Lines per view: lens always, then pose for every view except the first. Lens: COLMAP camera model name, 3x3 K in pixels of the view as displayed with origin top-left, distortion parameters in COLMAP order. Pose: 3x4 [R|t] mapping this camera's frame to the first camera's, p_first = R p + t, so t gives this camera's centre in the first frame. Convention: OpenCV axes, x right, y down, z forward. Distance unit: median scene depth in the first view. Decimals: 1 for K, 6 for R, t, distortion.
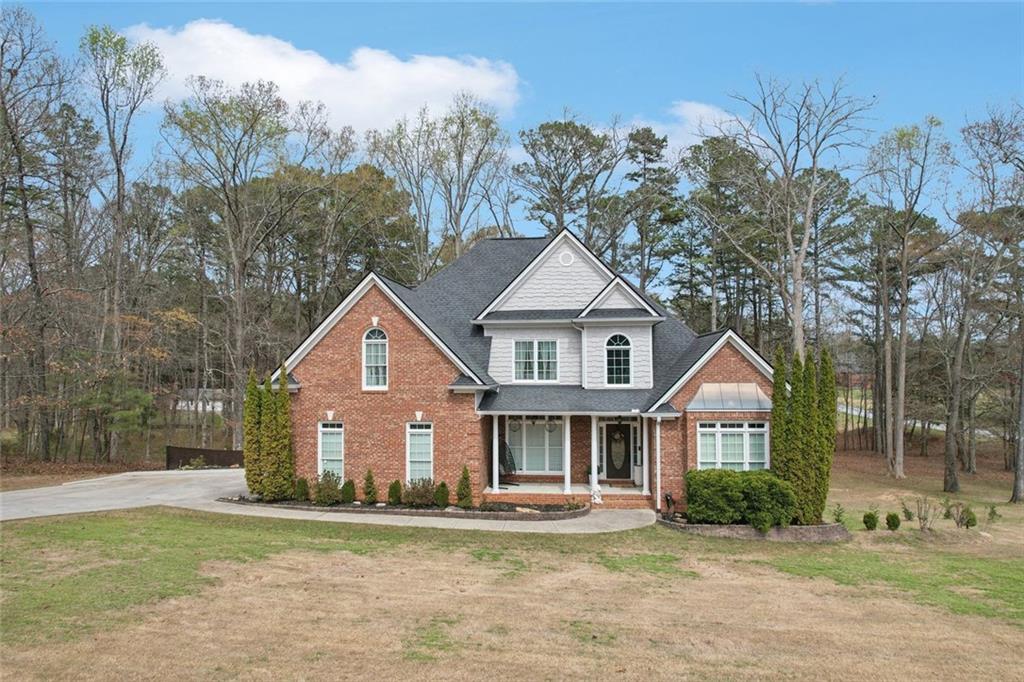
lens RADIAL K [[657.4, 0, 512.0], [0, 657.4, 341.0], [0, 0, 1]] dist [-0.041248, 0.003333]
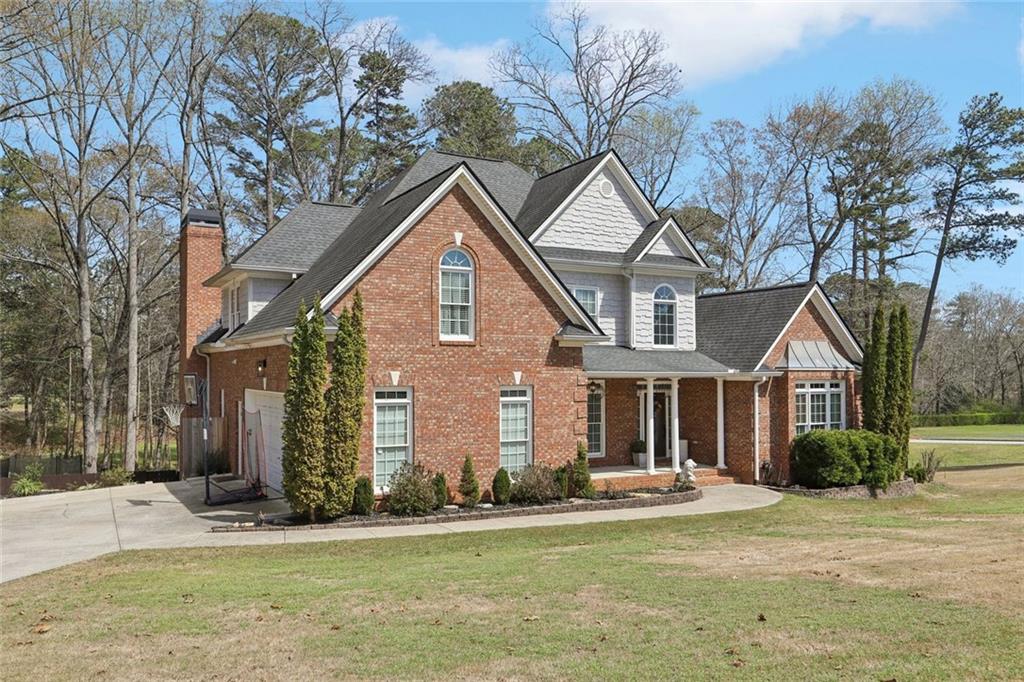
lens RADIAL K [[797.0, 0, 511.0], [0, 797.0, 362.3], [0, 0, 1]] dist [0.001413, 0.009541]
pose [[0.817917, 0.011309, 0.575226, -0.637546], [-0.026328, 0.999495, 0.017787, 0.081264], [-0.574734, -0.029693, 0.817801, 0.294939]]
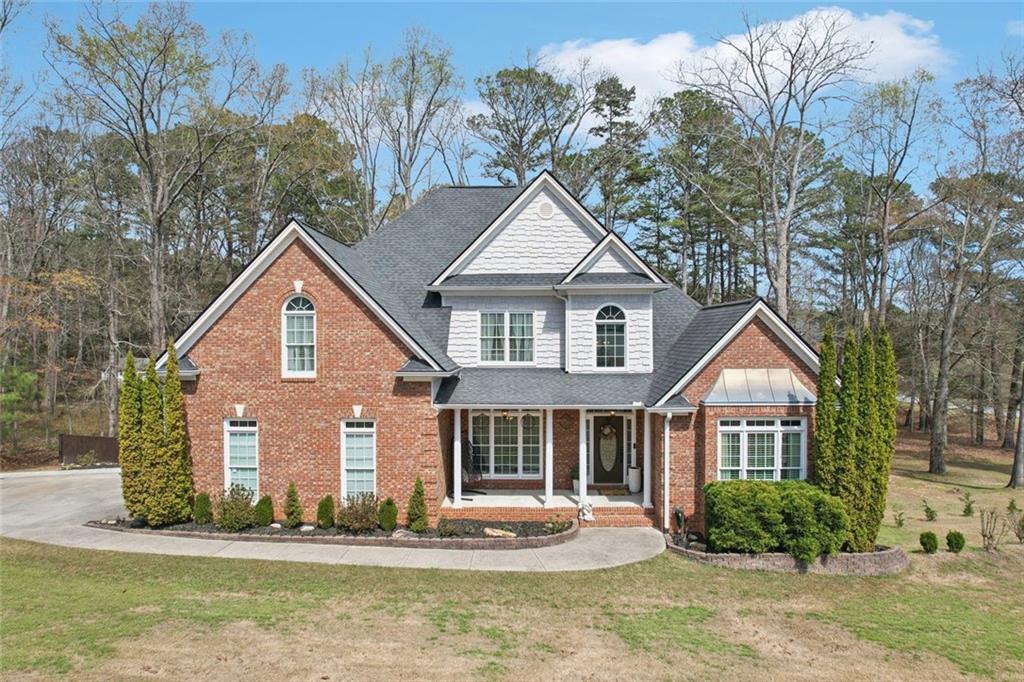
lens RADIAL K [[657.4, 0, 512.0], [0, 657.4, 341.0], [0, 0, 1]] dist [-0.041248, 0.003333]
pose [[0.997094, 0.001606, 0.076159, -0.020442], [-0.005501, 0.998686, 0.050958, -0.007227], [-0.075977, -0.051229, 0.995793, 0.228482]]
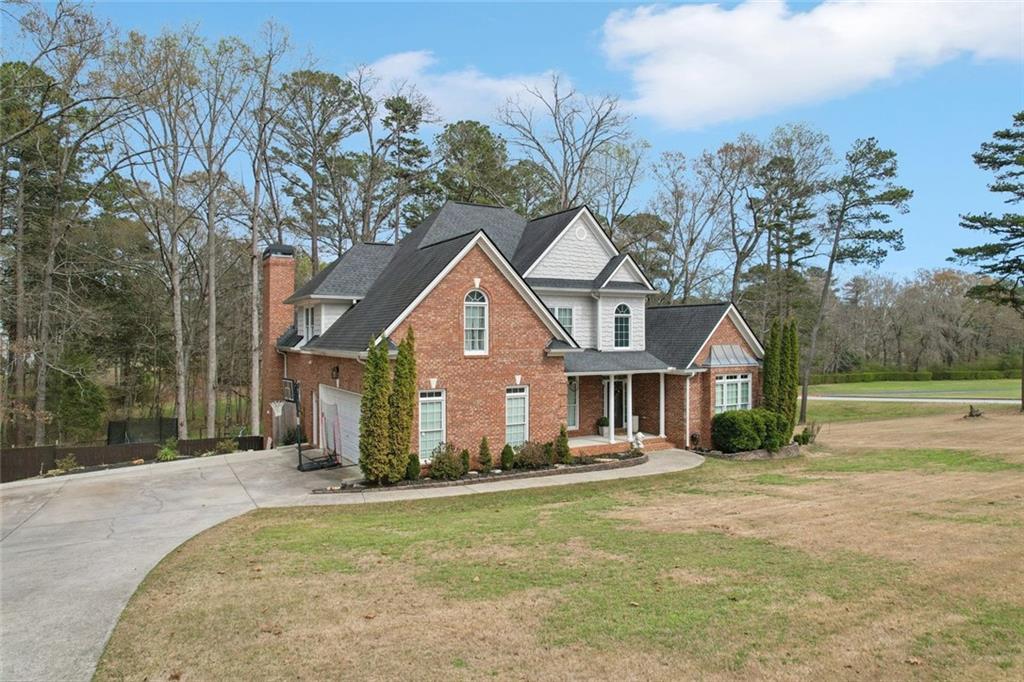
lens RADIAL K [[657.4, 0, 512.0], [0, 657.4, 341.0], [0, 0, 1]] dist [-0.041248, 0.003333]
pose [[0.804733, -0.002565, 0.593631, -0.737850], [-0.027164, 0.998784, 0.041140, 0.013735], [-0.593015, -0.049232, 0.803685, 0.199075]]
